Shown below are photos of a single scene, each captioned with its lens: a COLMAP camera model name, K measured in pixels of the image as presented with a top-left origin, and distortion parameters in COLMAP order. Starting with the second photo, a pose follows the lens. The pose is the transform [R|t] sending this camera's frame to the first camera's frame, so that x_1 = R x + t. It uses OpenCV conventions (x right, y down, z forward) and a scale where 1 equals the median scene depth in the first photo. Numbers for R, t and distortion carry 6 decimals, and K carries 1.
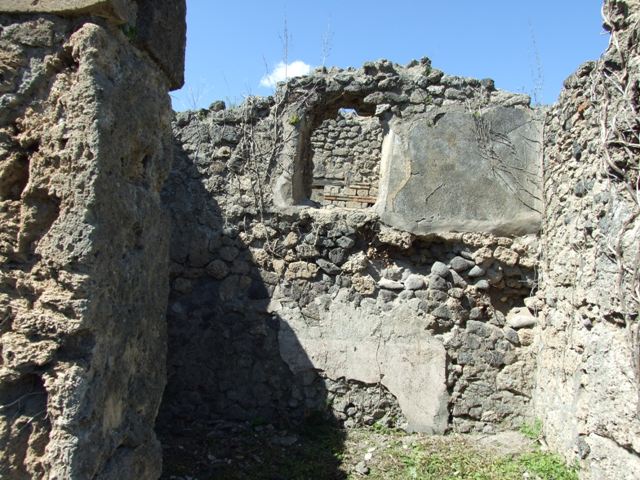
lens RADIAL K [[489.7, 0, 320.0], [0, 489.7, 240.0], [0, 0, 1]] dist [-0.046650, 0.007953]
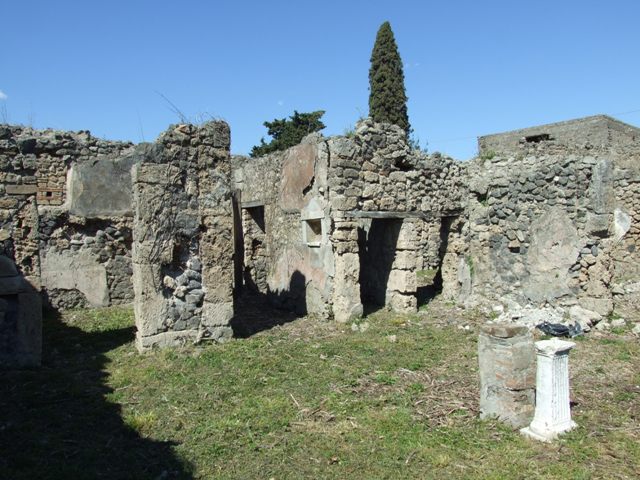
lens RADIAL K [[489.7, 0, 320.0], [0, 489.7, 240.0], [0, 0, 1]] dist [-0.046650, 0.007953]
pose [[0.786004, -0.077991, 0.613282, -0.312712], [0.025646, 0.995270, 0.093699, -0.088649], [-0.617689, -0.057919, 0.784287, -1.294364]]
